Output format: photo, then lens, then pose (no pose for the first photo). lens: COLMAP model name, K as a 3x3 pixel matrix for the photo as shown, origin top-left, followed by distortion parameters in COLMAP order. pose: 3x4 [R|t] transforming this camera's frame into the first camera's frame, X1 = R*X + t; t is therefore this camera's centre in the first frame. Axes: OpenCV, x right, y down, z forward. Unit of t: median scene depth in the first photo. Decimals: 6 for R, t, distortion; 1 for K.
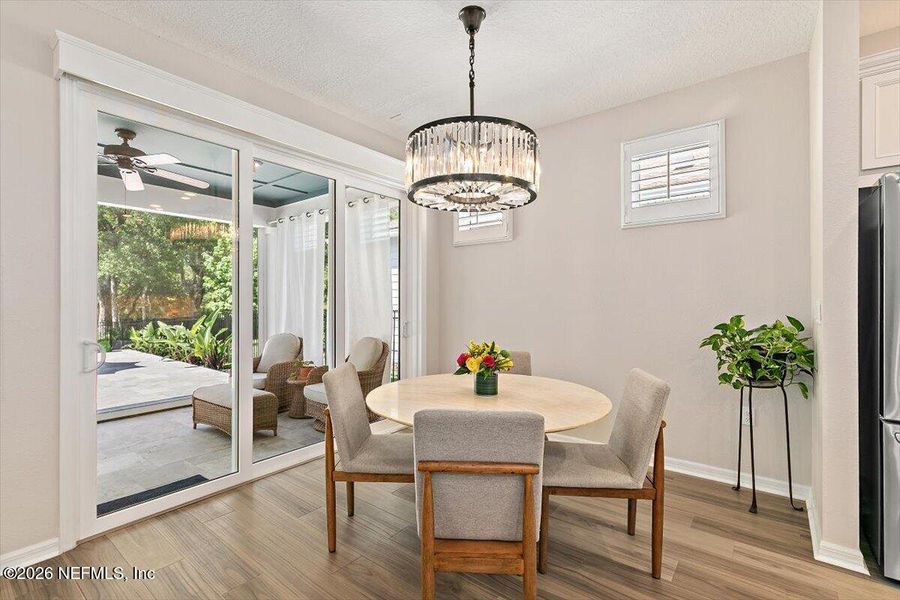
lens RADIAL K [[409.5, 0, 449.7], [0, 409.5, 292.4], [0, 0, 1]] dist [0.003121, -0.001320]
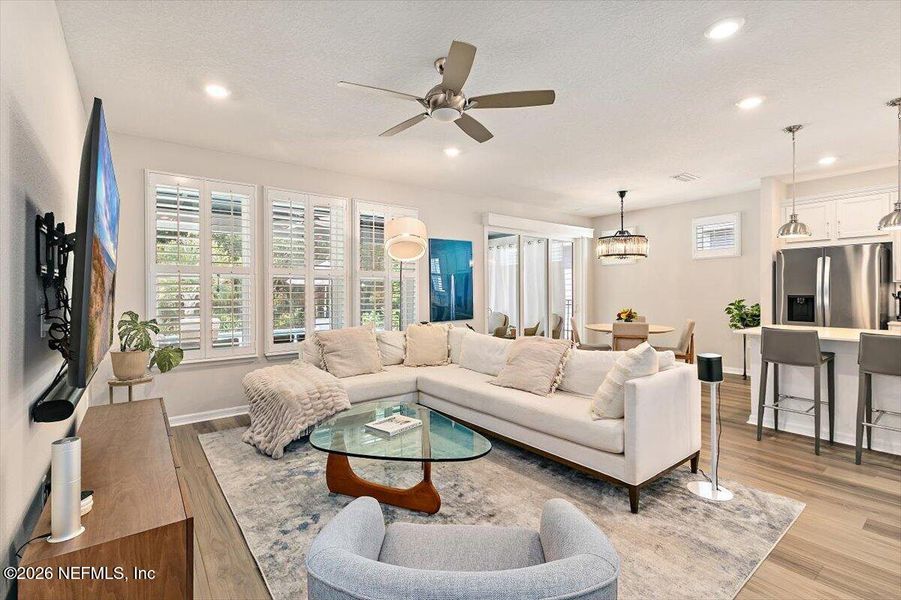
lens RADIAL K [[409.9, 0, 453.6], [0, 409.9, 295.9], [0, 0, 1]] dist [0.003121, -0.001320]
pose [[0.967455, -0.006192, -0.252966, -0.351810], [0.011024, 0.999783, 0.017689, -0.029387], [0.252801, -0.019902, 0.967314, -1.992897]]
